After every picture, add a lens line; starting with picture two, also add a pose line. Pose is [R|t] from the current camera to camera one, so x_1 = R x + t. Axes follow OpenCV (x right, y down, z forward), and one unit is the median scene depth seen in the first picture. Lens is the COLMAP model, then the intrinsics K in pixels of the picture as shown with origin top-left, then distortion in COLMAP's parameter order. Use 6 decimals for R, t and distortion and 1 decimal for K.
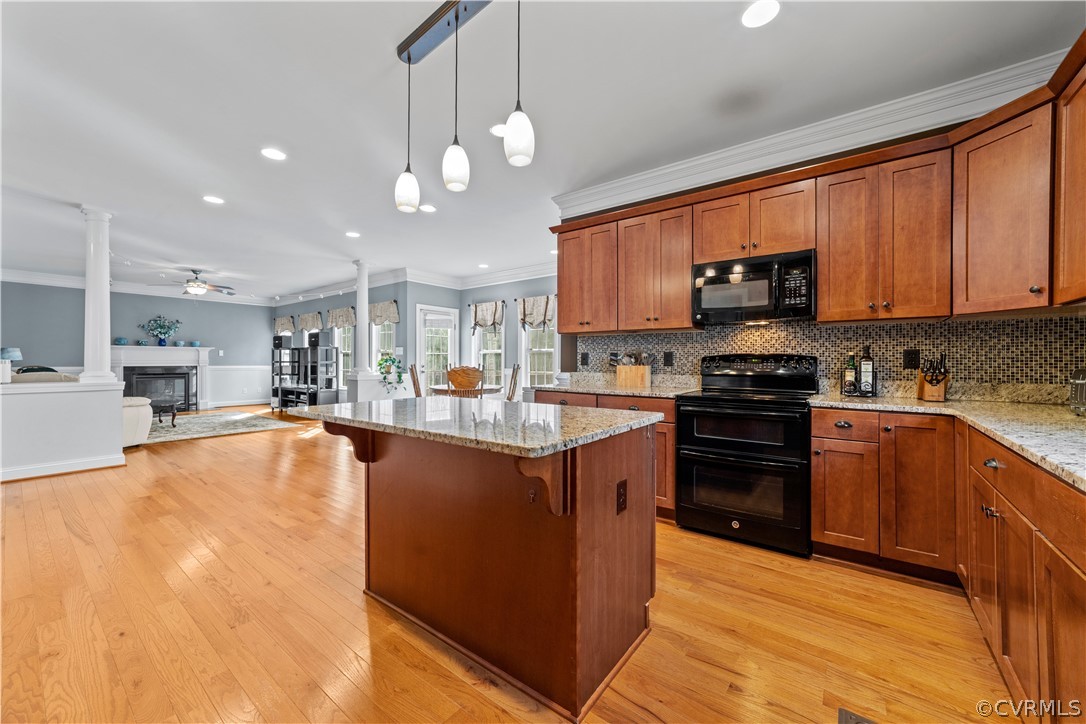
lens RADIAL K [[418.5, 0, 544.7], [0, 418.5, 361.3], [0, 0, 1]] dist [-0.003999, 0.003063]
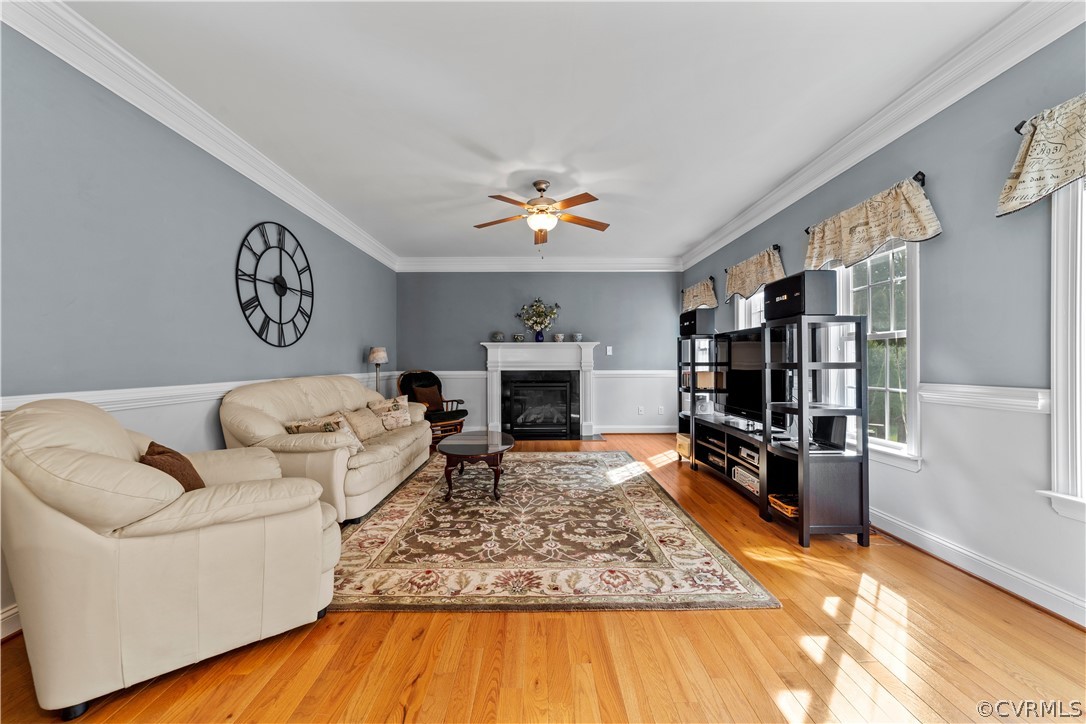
lens RADIAL K [[418.5, 0, 537.6], [0, 418.5, 360.9], [0, 0, 1]] dist [-0.003999, 0.003063]
pose [[0.613138, -0.007987, -0.789935, -0.438725], [0.005092, 0.999968, -0.006158, -0.000390], [0.789959, -0.000246, 0.613159, 0.682960]]
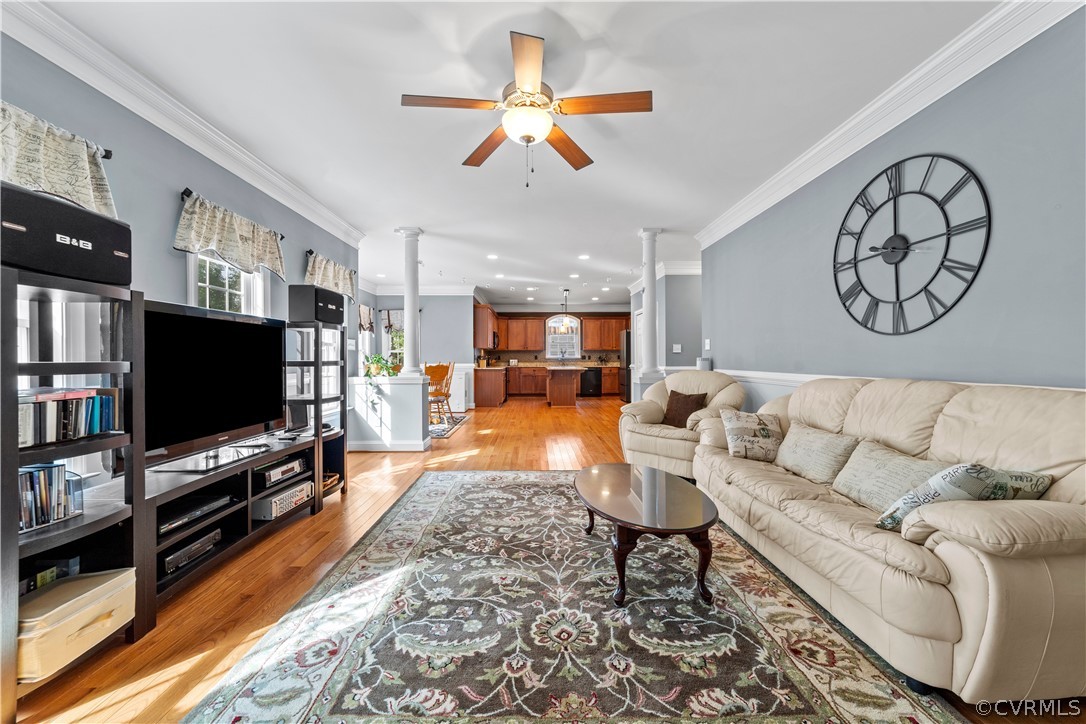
lens RADIAL K [[418.5, 0, 543.9], [0, 418.5, 358.4], [0, 0, 1]] dist [-0.003999, 0.003063]
pose [[-0.632047, 0.001015, 0.774930, -1.052339], [0.002806, 0.999996, 0.000979, -0.002527], [-0.774925, 0.002793, -0.632047, 1.162044]]
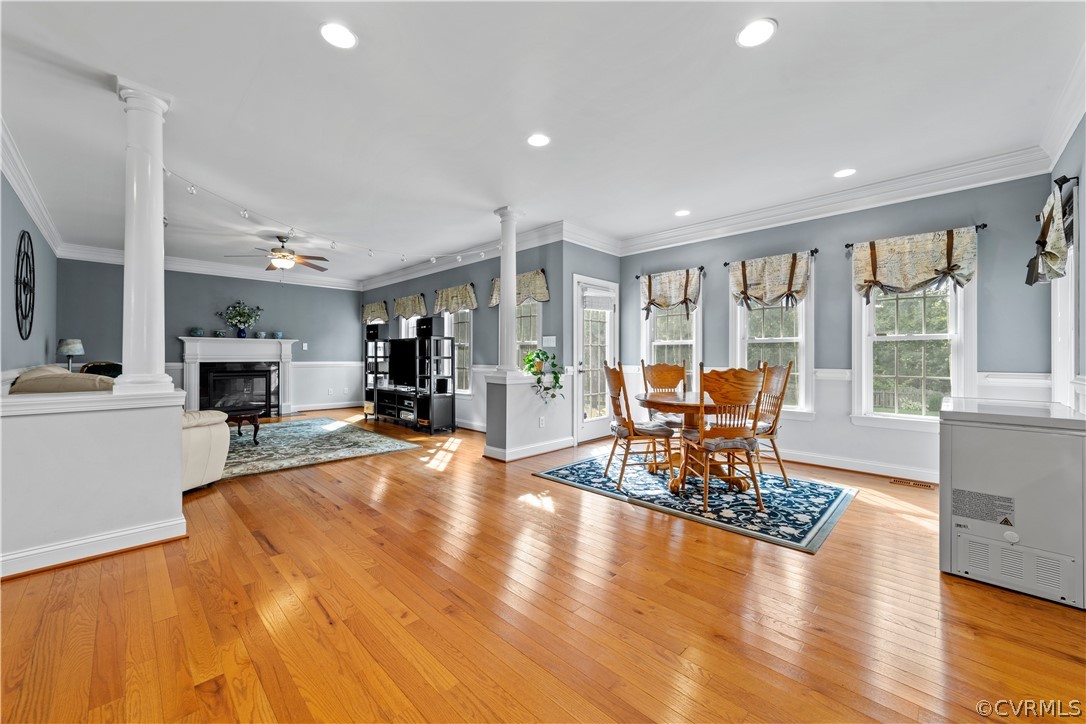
lens RADIAL K [[418.5, 0, 539.2], [0, 418.5, 355.1], [0, 0, 1]] dist [-0.003999, 0.003063]
pose [[0.992877, 0.000405, -0.119141, -0.277970], [-0.000780, 0.999995, -0.003105, 0.000003], [0.119139, 0.003176, 0.992873, 0.298688]]
